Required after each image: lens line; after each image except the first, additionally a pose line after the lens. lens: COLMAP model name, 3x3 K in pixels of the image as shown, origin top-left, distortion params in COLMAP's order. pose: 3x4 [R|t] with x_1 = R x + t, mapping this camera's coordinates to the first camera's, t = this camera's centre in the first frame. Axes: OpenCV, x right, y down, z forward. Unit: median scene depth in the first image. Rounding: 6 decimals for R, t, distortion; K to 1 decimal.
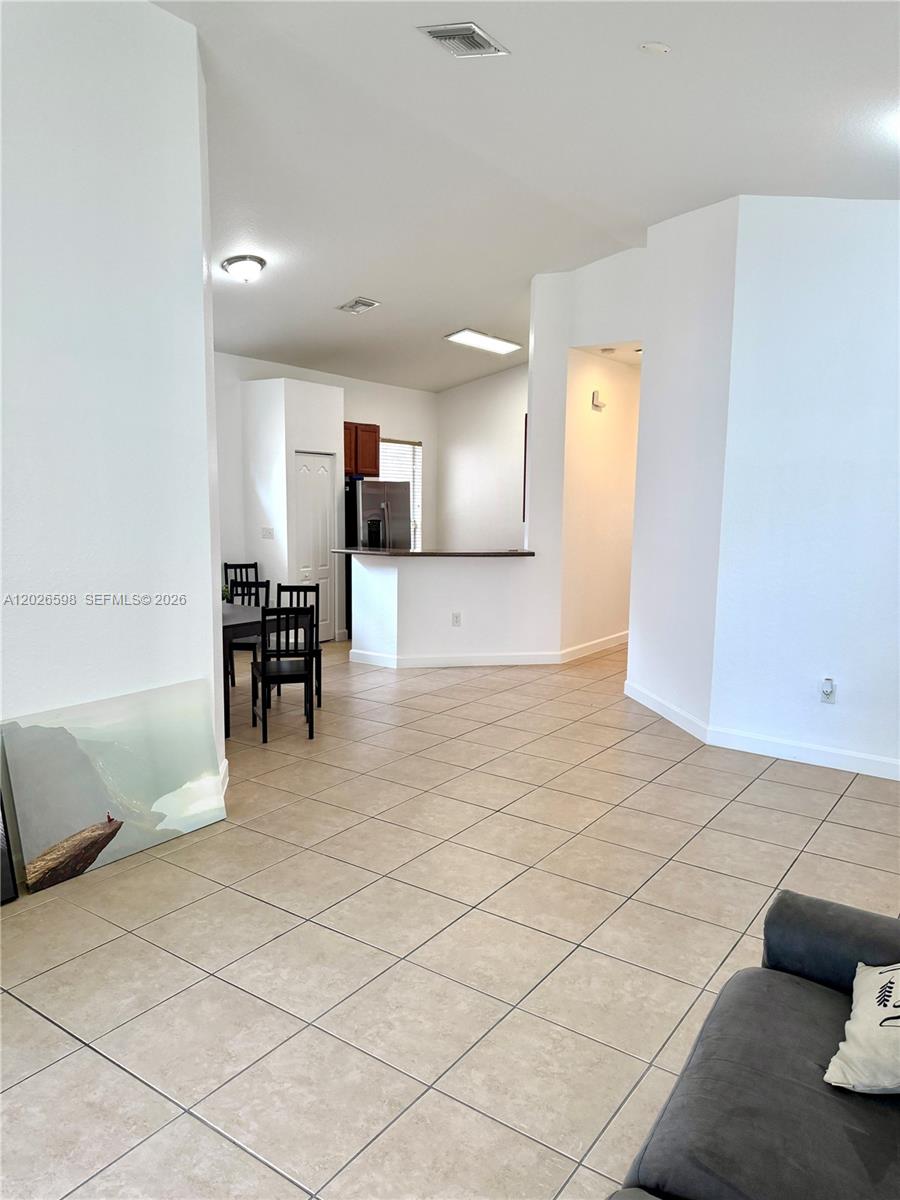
lens RADIAL K [[839.9, 0, 449.7], [0, 839.9, 602.9], [0, 0, 1]] dist [0.153889, -0.249603]
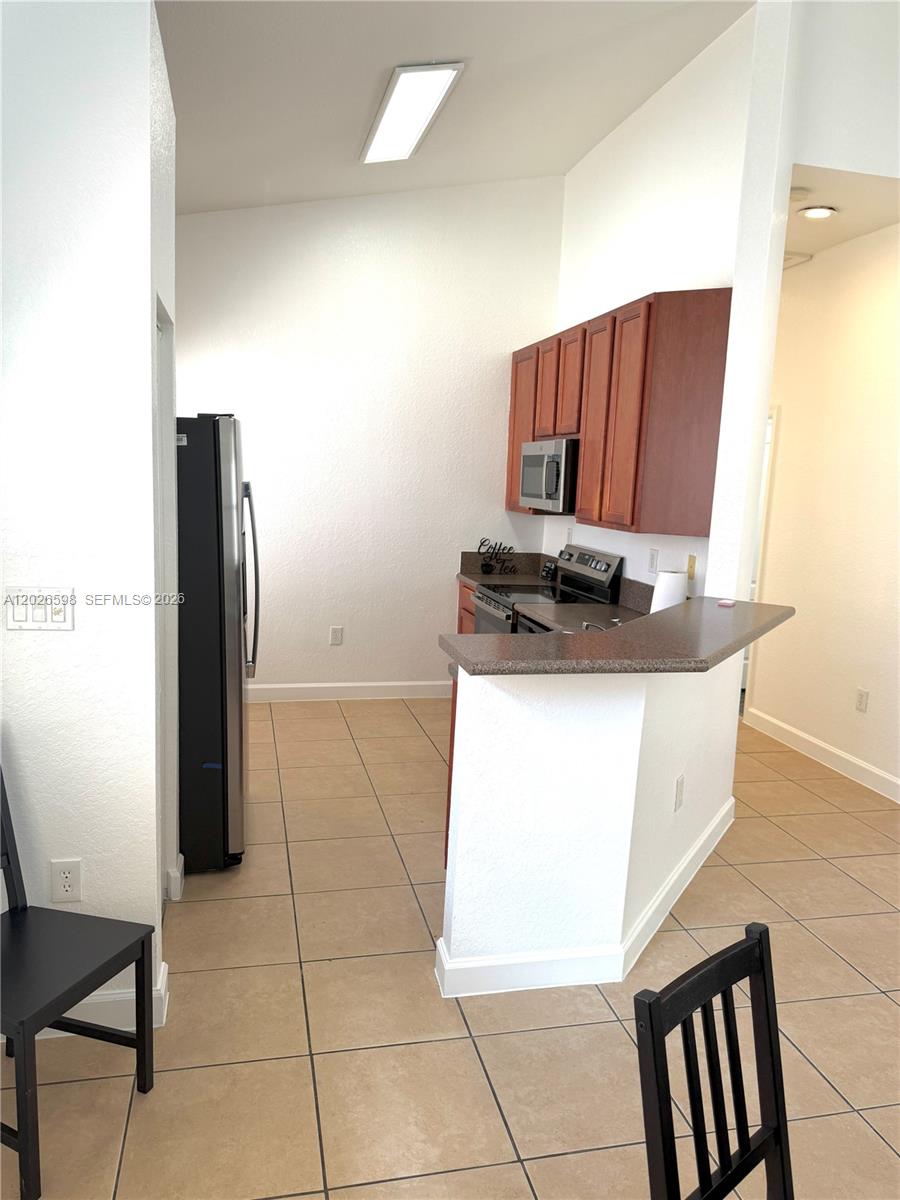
lens RADIAL K [[839.9, 0, 449.7], [0, 839.9, 602.9], [0, 0, 1]] dist [0.153889, -0.249603]
pose [[0.649002, -0.103541, 0.753708, -0.327467], [0.060499, 0.994582, 0.084538, -0.100590], [-0.758377, -0.009267, 0.651750, 0.753200]]
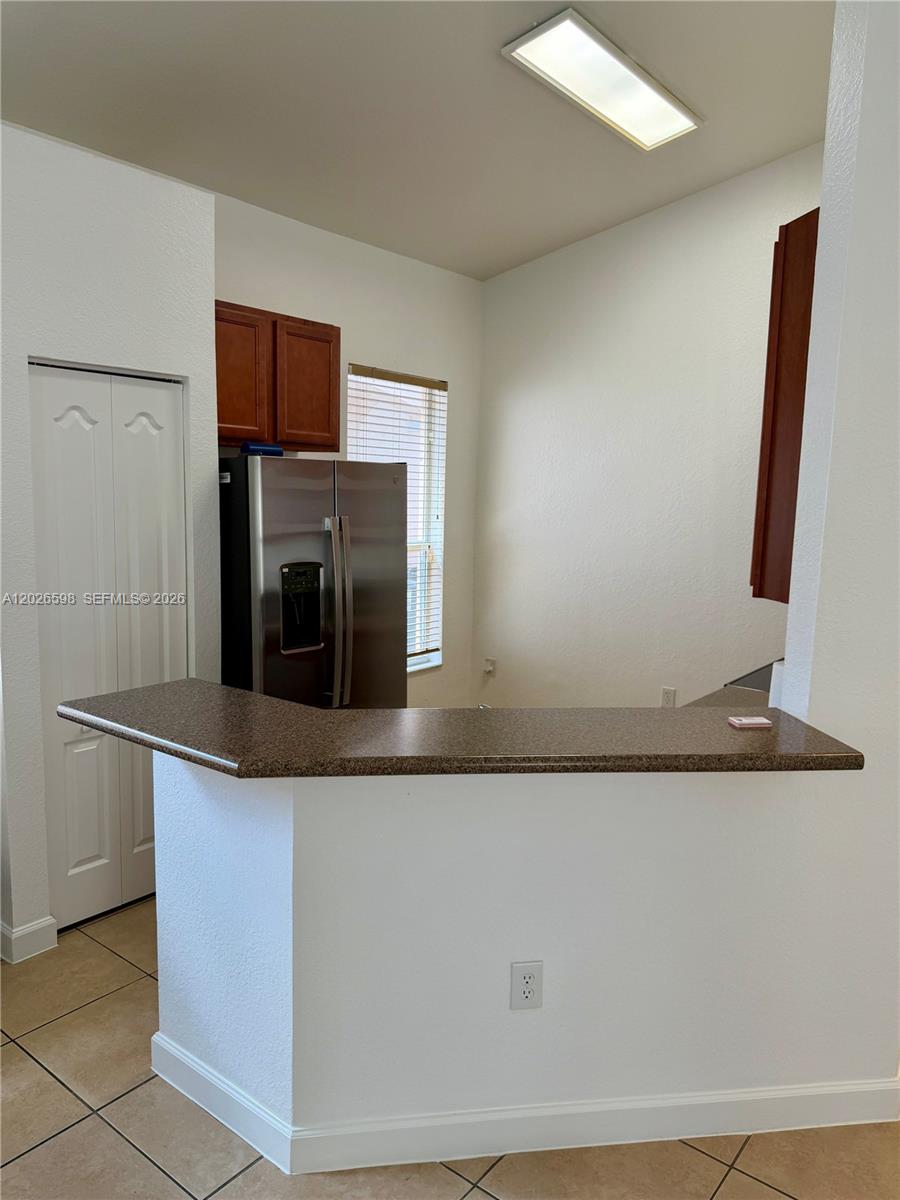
lens RADIAL K [[839.9, 0, 449.7], [0, 839.9, 602.9], [0, 0, 1]] dist [0.153889, -0.249603]
pose [[0.998239, 0.018993, -0.056197, -0.002774], [-0.018259, 0.999742, 0.013542, -0.093217], [0.056440, -0.012492, 0.998328, 0.674634]]
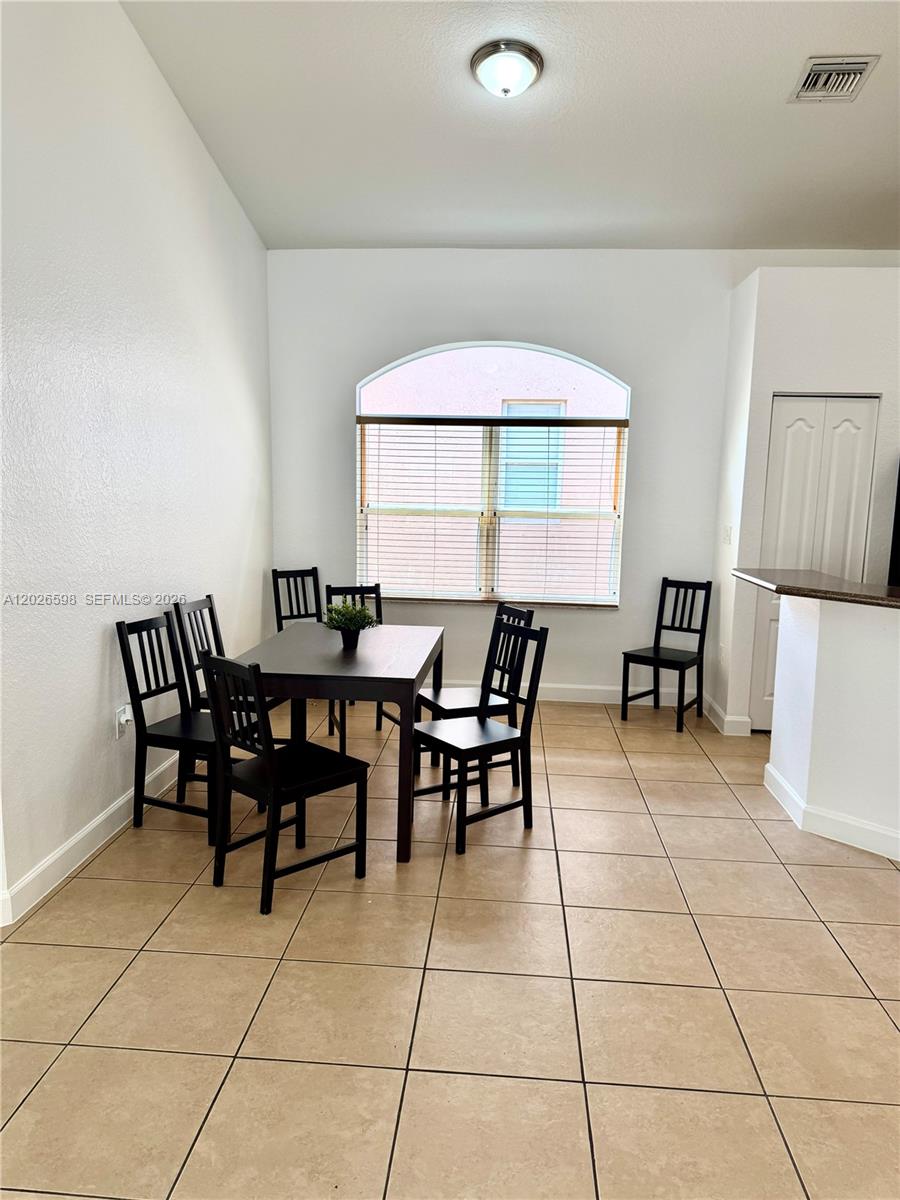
lens RADIAL K [[848.2, 0, 449.3], [0, 848.2, 605.4], [0, 0, 1]] dist [0.063483, -0.084141]
pose [[0.512206, 0.127306, -0.849375, 0.210026], [-0.123694, 0.989578, 0.073728, -0.053513], [0.849909, 0.067299, 0.522615, 0.516808]]
